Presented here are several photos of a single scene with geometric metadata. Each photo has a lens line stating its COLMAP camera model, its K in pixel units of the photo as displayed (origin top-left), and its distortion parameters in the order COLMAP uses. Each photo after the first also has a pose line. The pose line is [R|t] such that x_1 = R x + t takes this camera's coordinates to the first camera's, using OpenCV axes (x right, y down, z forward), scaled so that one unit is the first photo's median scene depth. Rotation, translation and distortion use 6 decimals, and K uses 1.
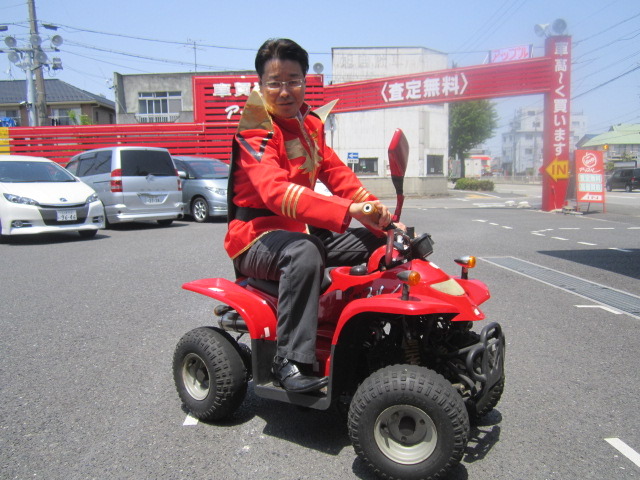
lens RADIAL K [[534.5, 0, 320.0], [0, 534.5, 240.0], [0, 0, 1]] dist [-0.040291, 0.009804]
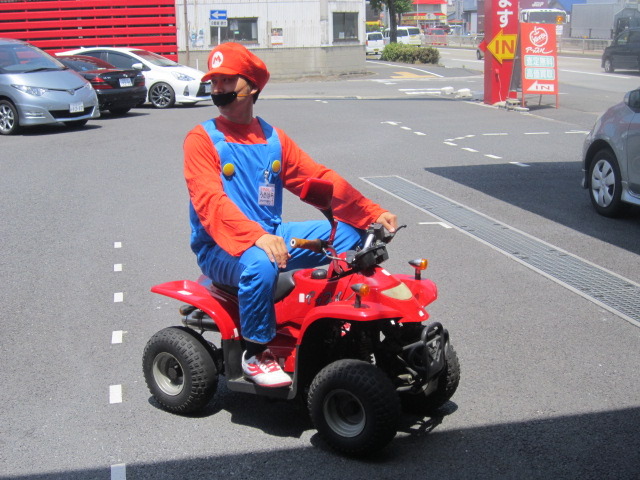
lens RADIAL K [[913.5, 0, 320.0], [0, 913.5, 240.0], [0, 0, 1]] dist [-0.130632, 0.029612]
pose [[0.985850, -0.040906, 0.162561, -0.008480], [0.022825, 0.993494, 0.111574, -0.012033], [-0.166068, -0.106285, 0.980370, -0.171151]]
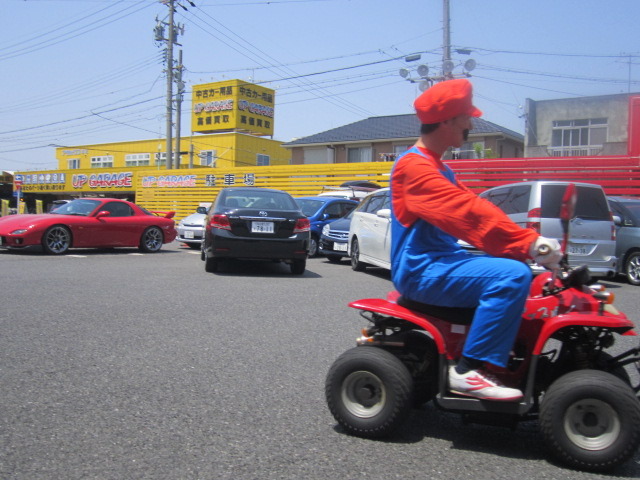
lens RADIAL K [[647.3, 0, 320.0], [0, 647.3, 240.0], [0, 0, 1]] dist [-0.064796, 0.000416]
pose [[0.794902, 0.062239, -0.603537, -0.029348], [-0.118238, 0.991544, -0.053476, 0.002729], [0.595105, 0.113870, 0.795540, 0.021009]]
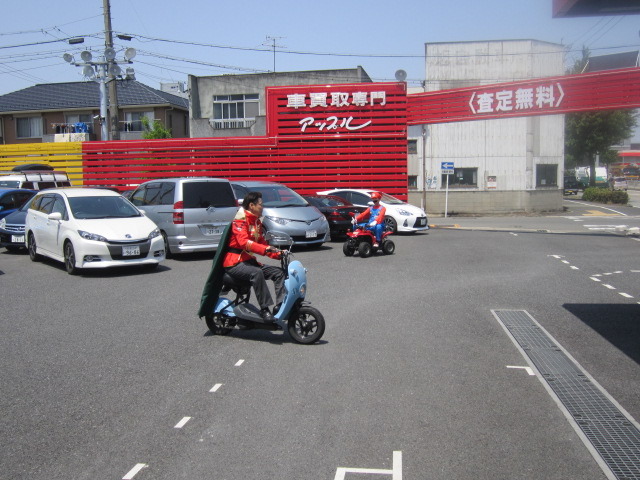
lens RADIAL K [[647.3, 0, 320.0], [0, 647.3, 240.0], [0, 0, 1]] dist [-0.064796, 0.000416]
pose [[0.985117, 0.019467, -0.170780, 0.058903], [-0.022119, 0.999662, -0.013638, -0.026964], [0.170457, 0.017213, 0.985215, -0.107492]]
